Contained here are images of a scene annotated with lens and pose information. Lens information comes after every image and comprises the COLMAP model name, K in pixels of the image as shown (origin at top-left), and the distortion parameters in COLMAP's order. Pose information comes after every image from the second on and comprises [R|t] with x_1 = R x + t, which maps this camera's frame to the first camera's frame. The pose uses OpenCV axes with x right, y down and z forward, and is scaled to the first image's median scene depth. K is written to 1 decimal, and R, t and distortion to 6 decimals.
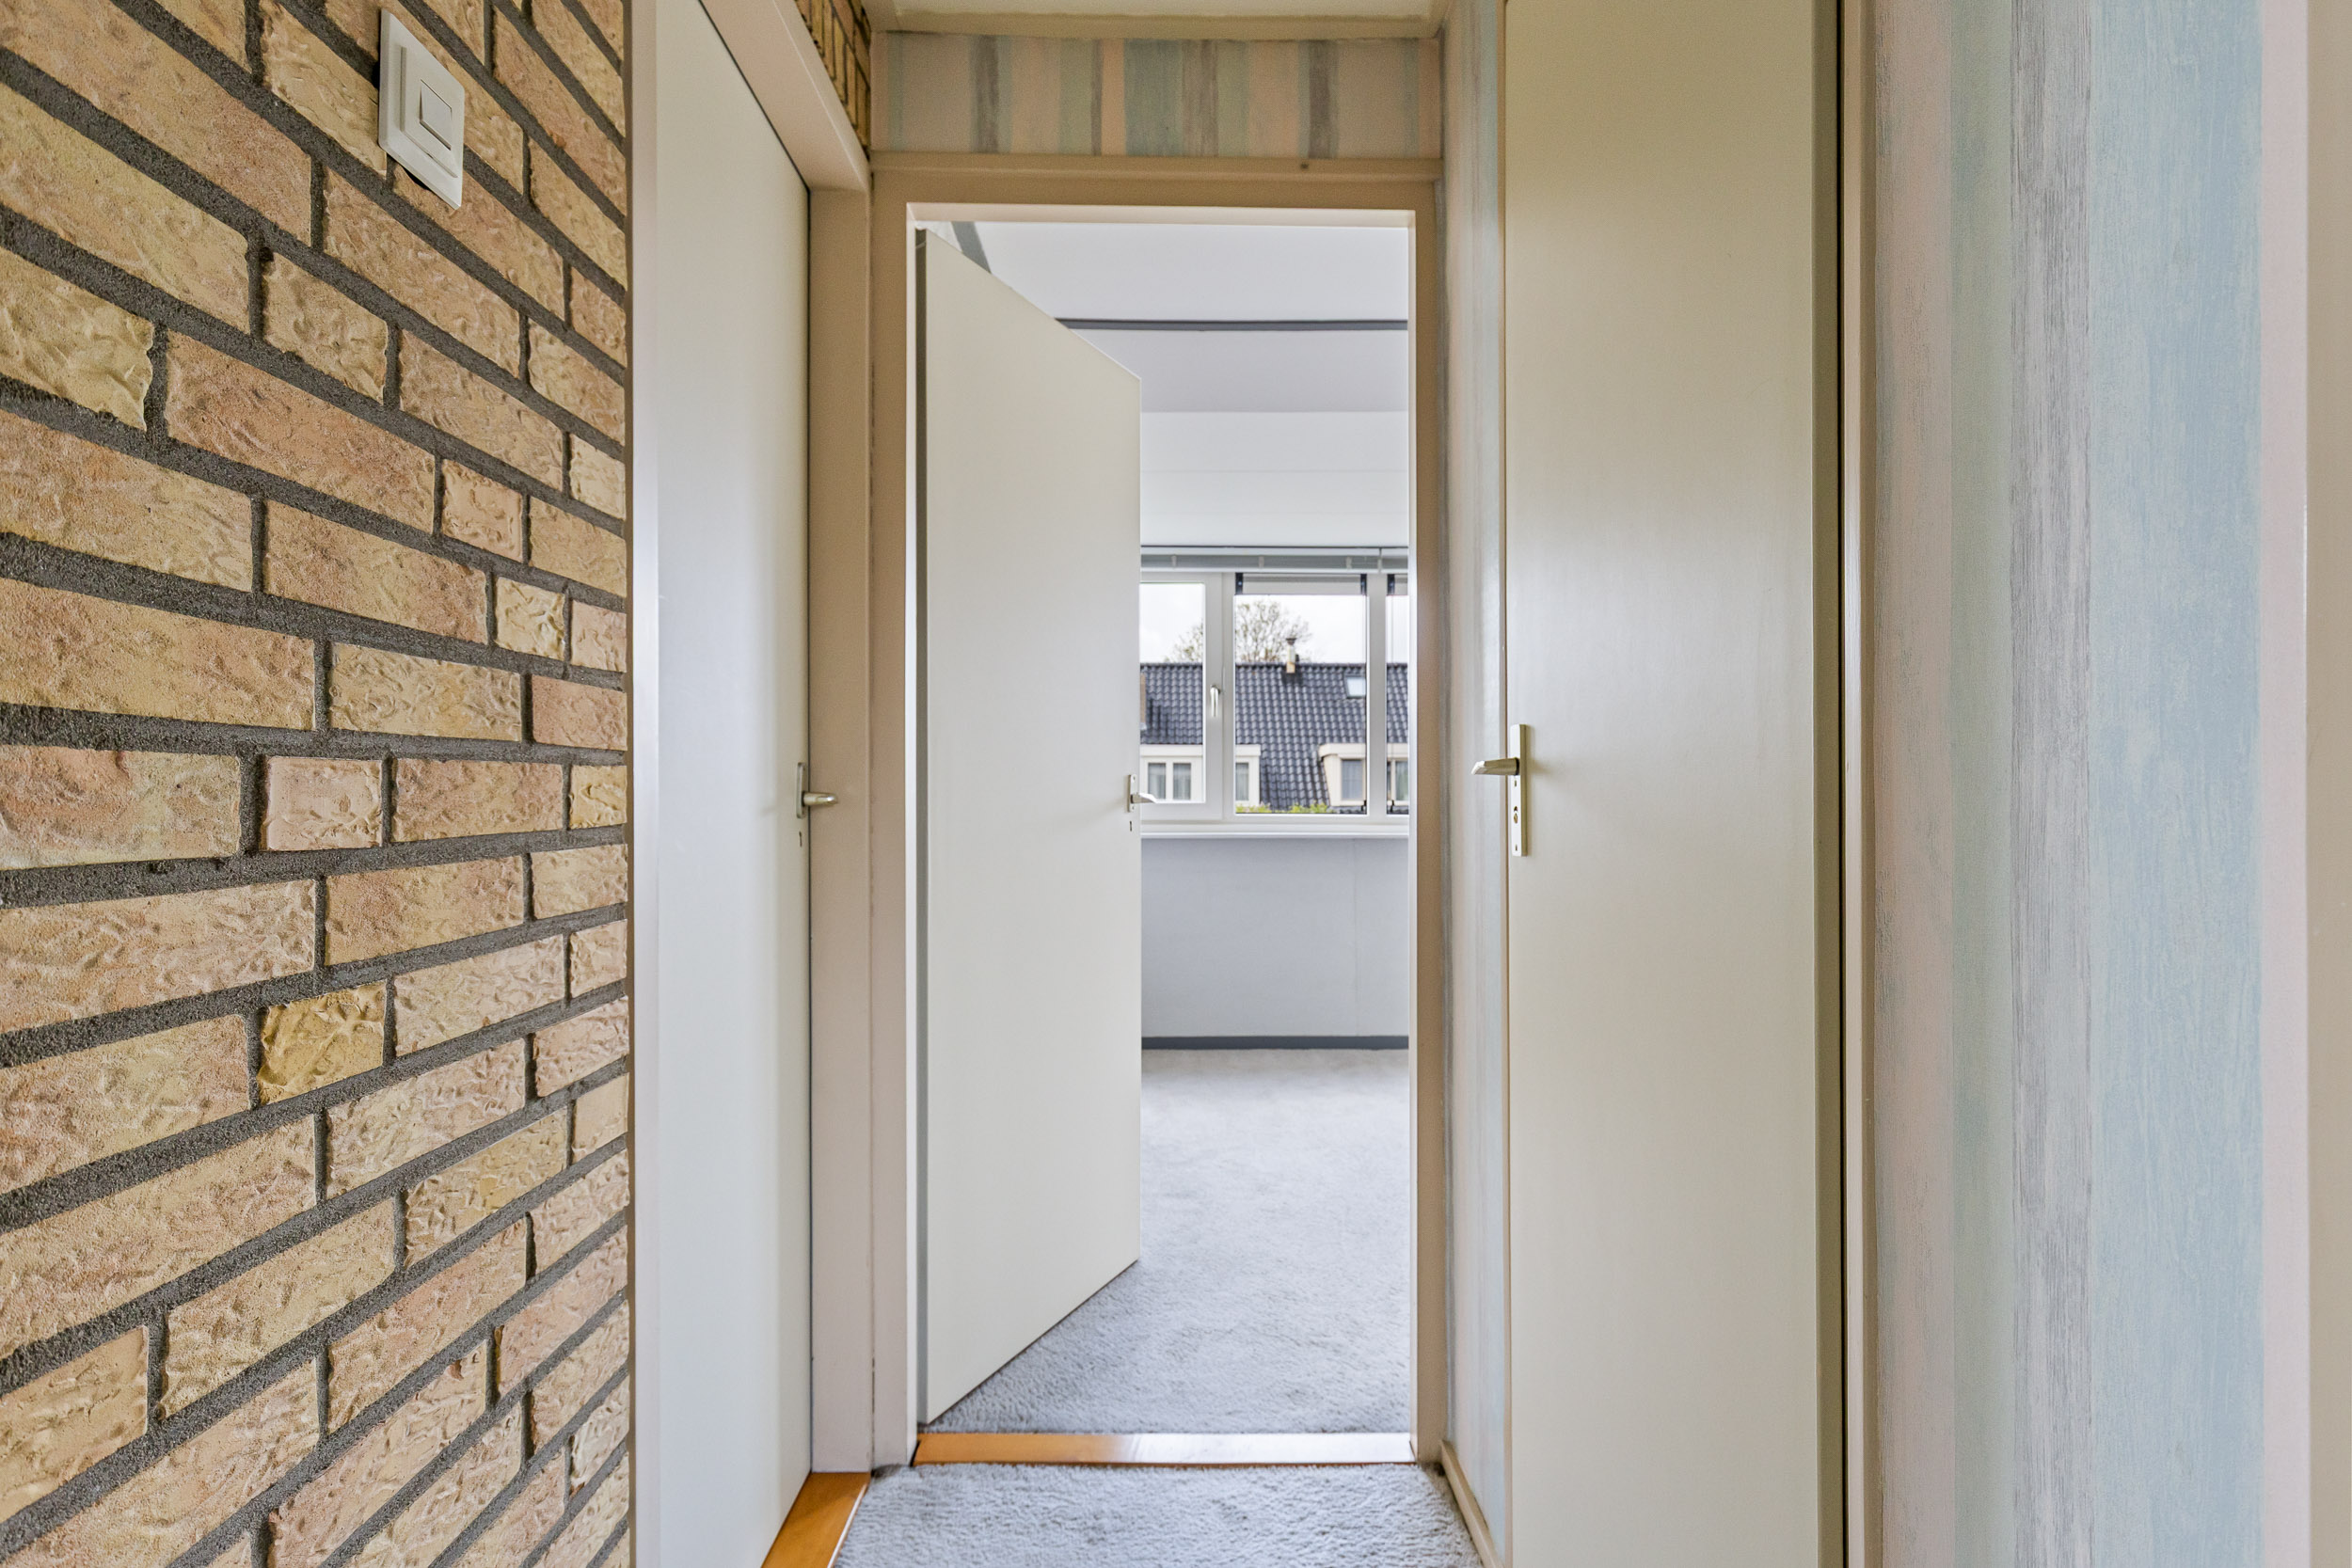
lens RADIAL K [[1304.4, 0, 1174.0], [0, 1304.4, 784.5], [0, 0, 1]] dist [0.000356, 0.000033]
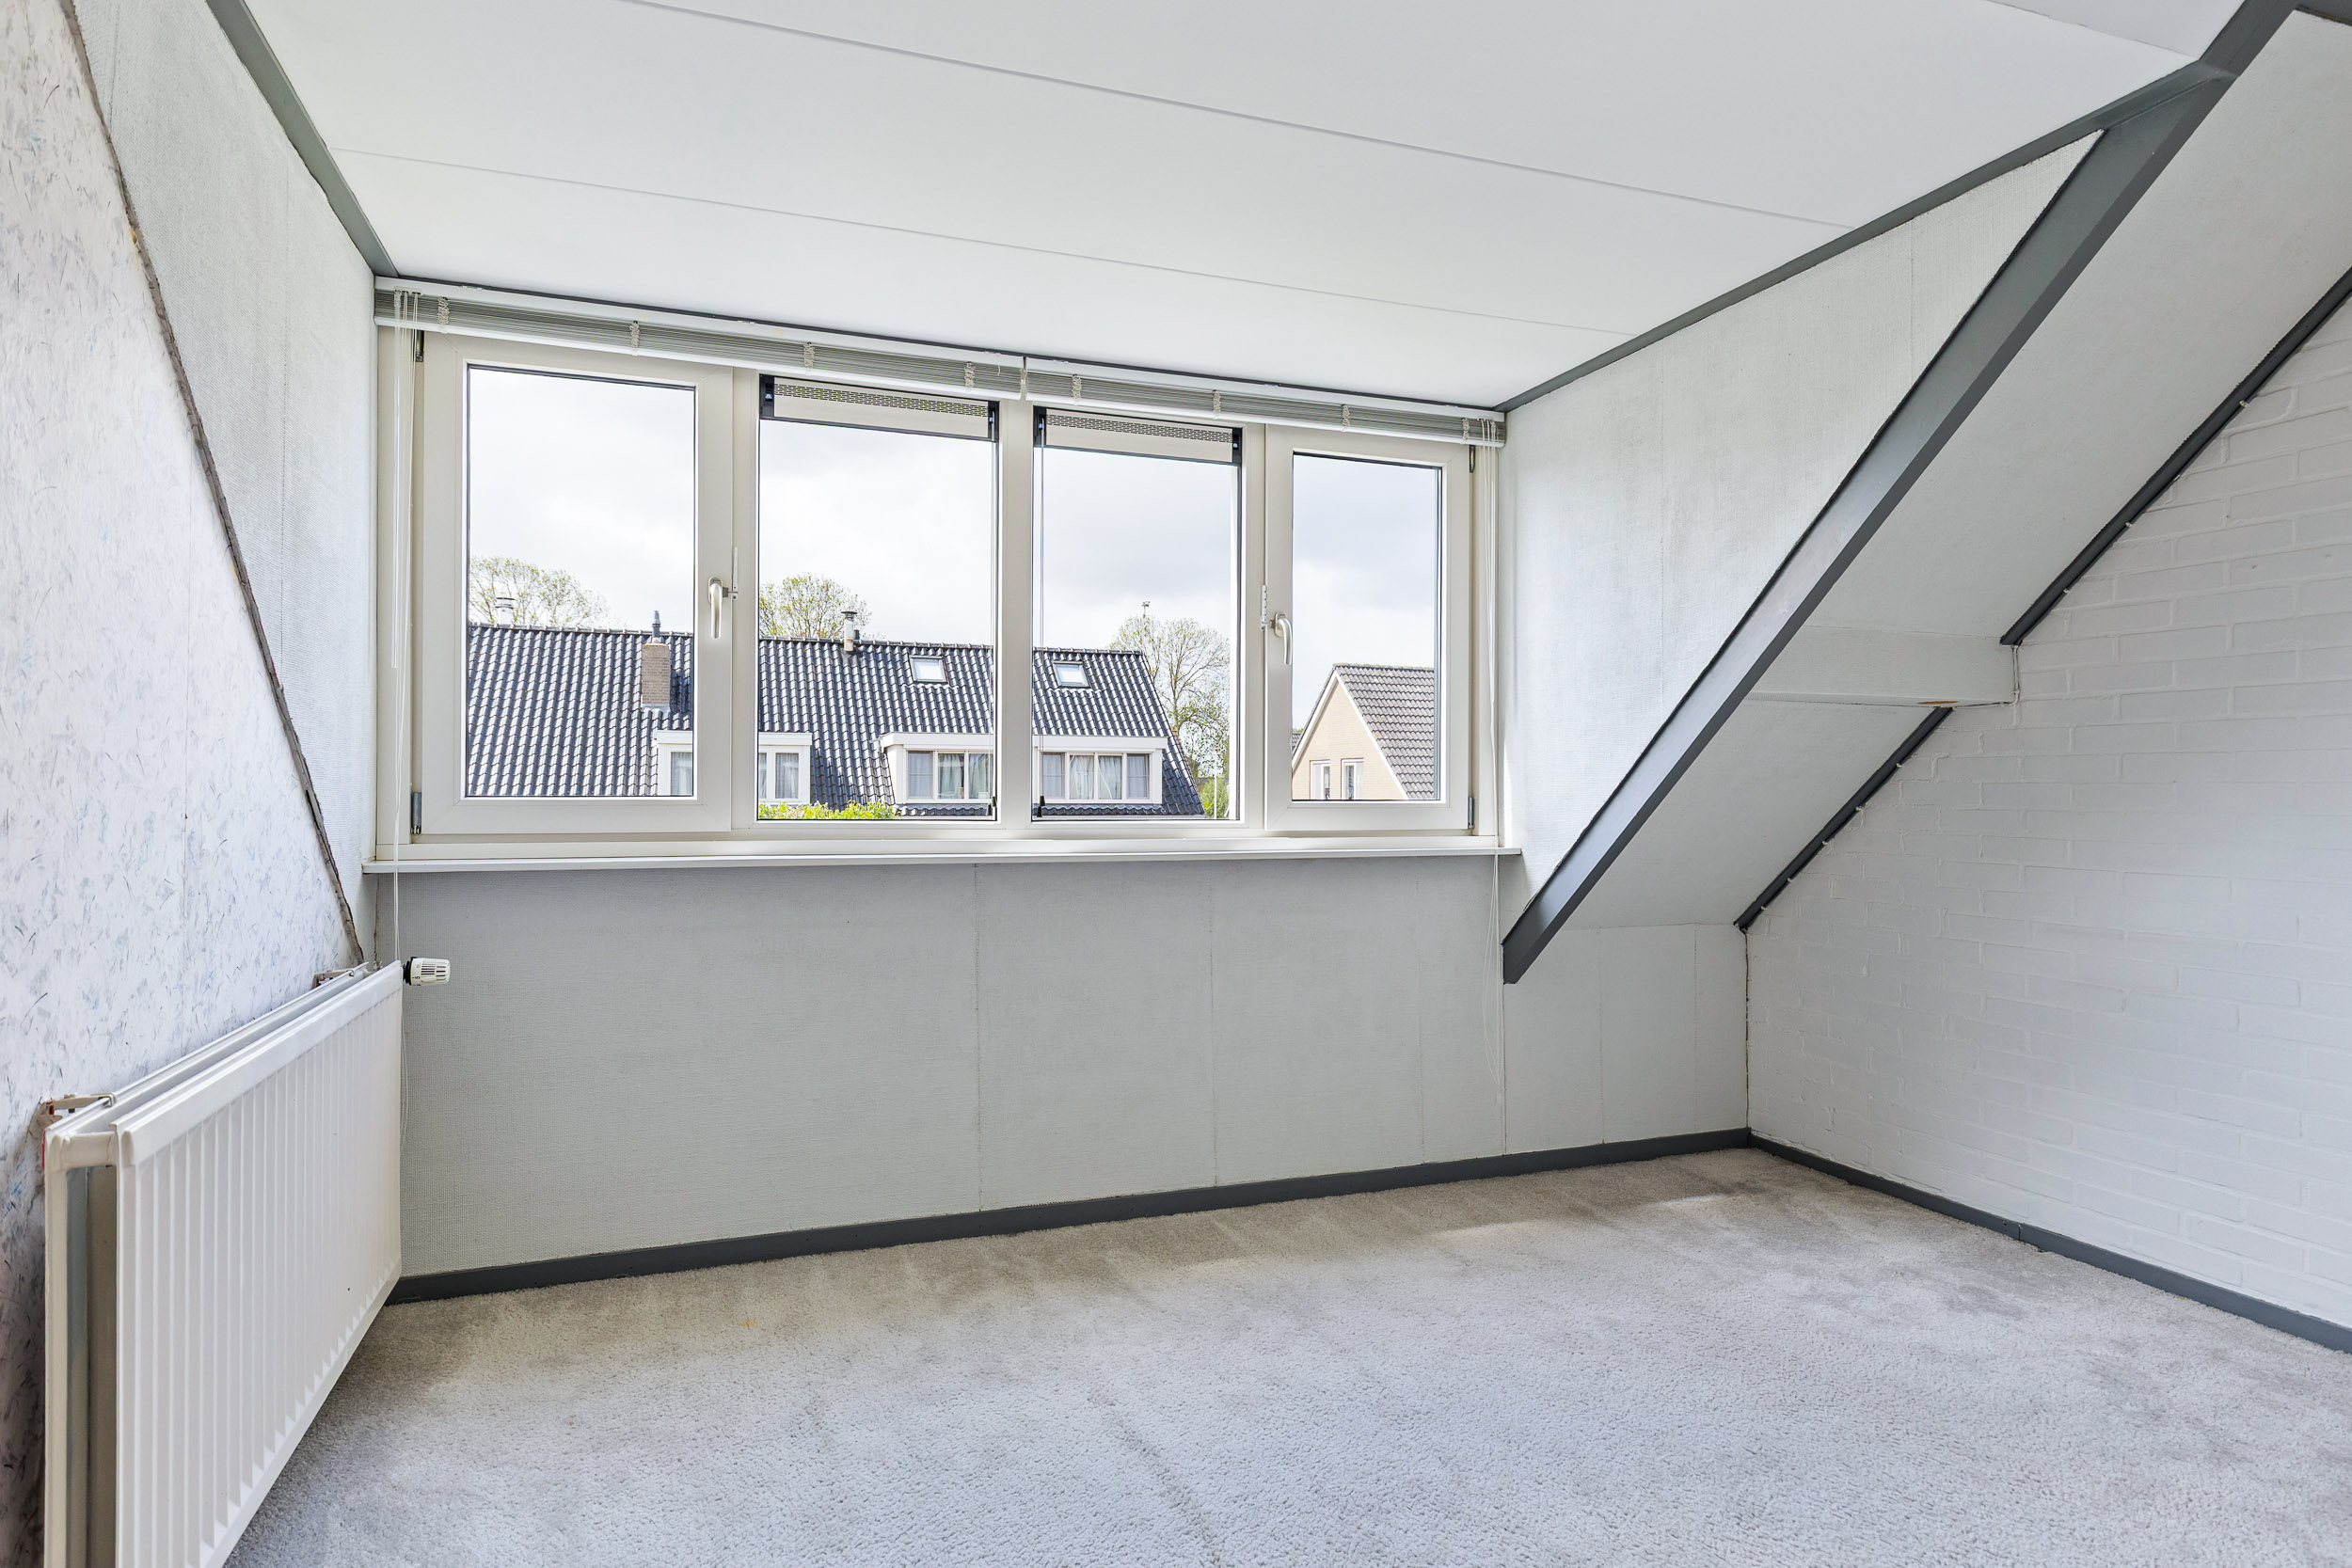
lens RADIAL K [[1304.4, 0, 1176.3], [0, 1304.4, 776.1], [0, 0, 1]] dist [0.000356, 0.000033]
pose [[0.943630, 0.004312, 0.330974, 0.008710], [-0.002842, 0.999984, -0.004925, 0.001800], [-0.330990, 0.003706, 0.943627, 0.118922]]
